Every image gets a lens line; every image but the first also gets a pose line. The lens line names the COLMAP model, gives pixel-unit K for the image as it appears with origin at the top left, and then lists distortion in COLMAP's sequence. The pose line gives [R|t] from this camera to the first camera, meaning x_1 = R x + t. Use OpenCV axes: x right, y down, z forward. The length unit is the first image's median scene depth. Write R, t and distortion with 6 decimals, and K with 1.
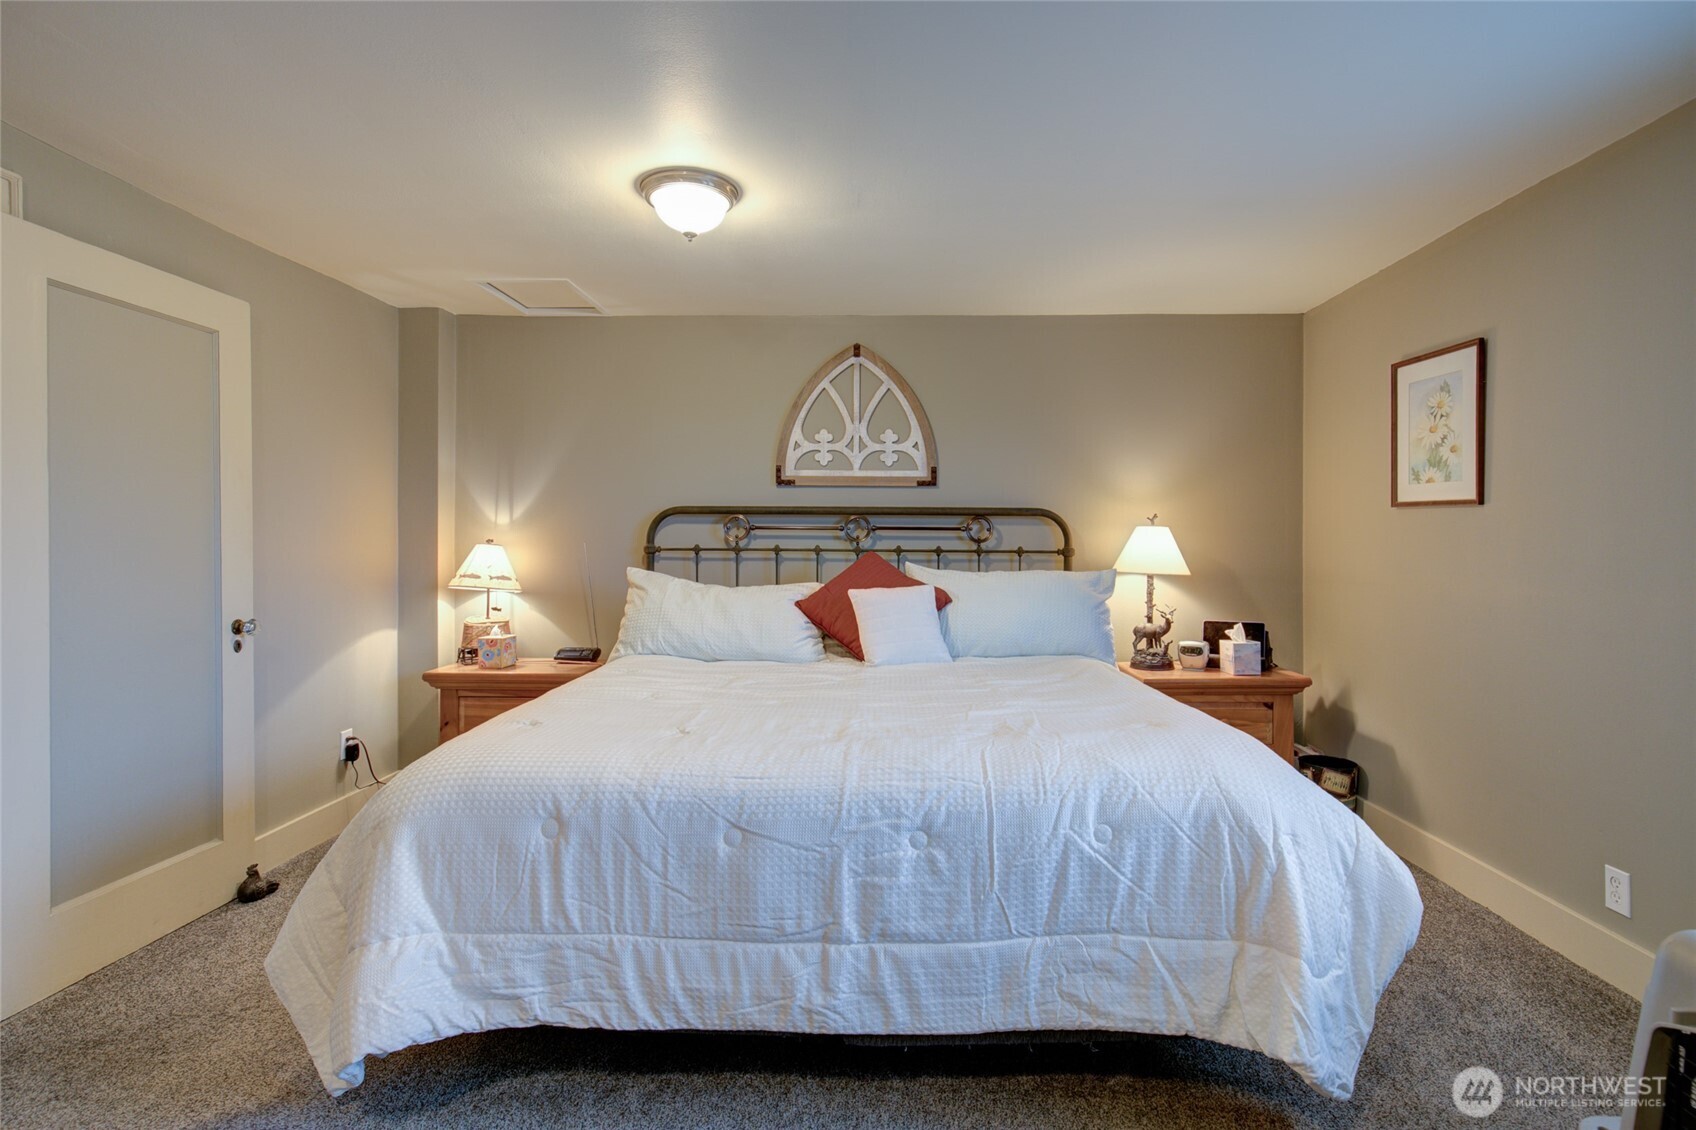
lens RADIAL K [[795.1, 0, 836.7], [0, 795.1, 544.6], [0, 0, 1]] dist [-0.000571, -0.000047]
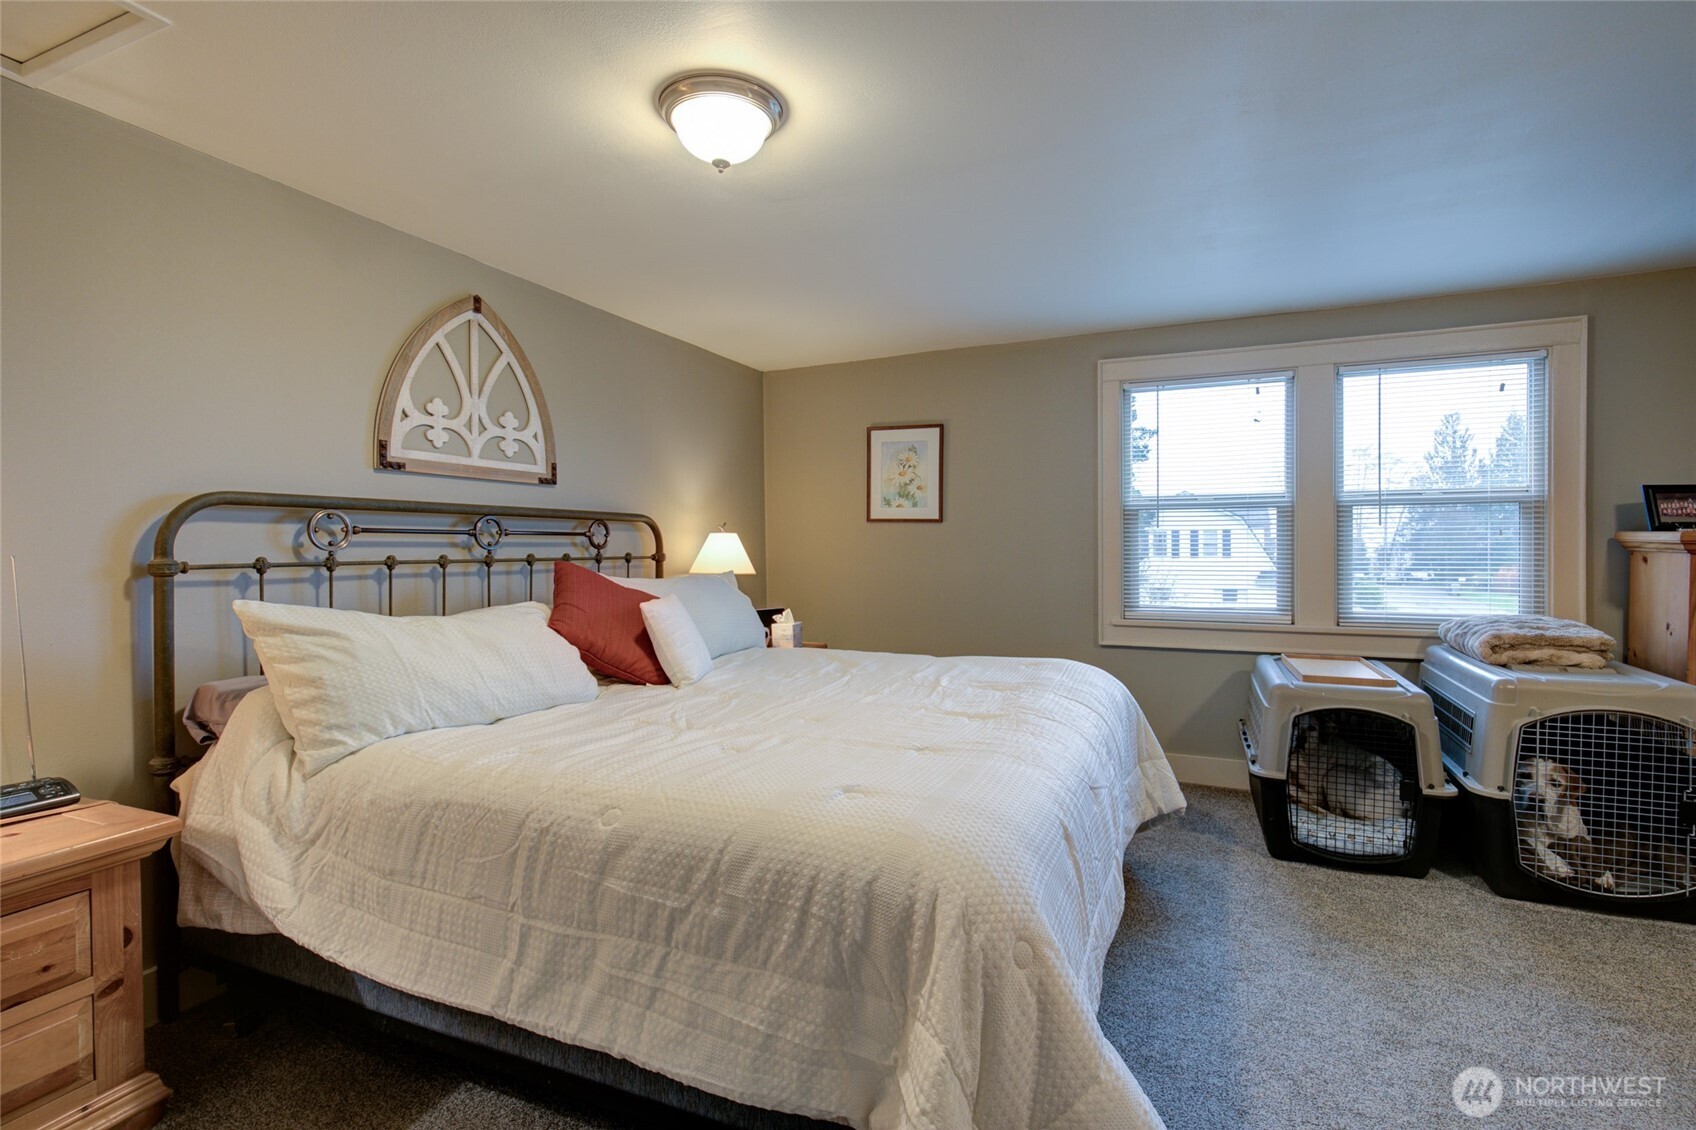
lens RADIAL K [[787.0, 0, 849.1], [0, 787.0, 556.4], [0, 0, 1]] dist [-0.000637, -0.000289]
pose [[0.377894, -0.019438, 0.925645, -0.733819], [0.013349, 0.999790, 0.015545, -0.005524], [-0.925753, 0.006482, 0.378074, 0.490821]]
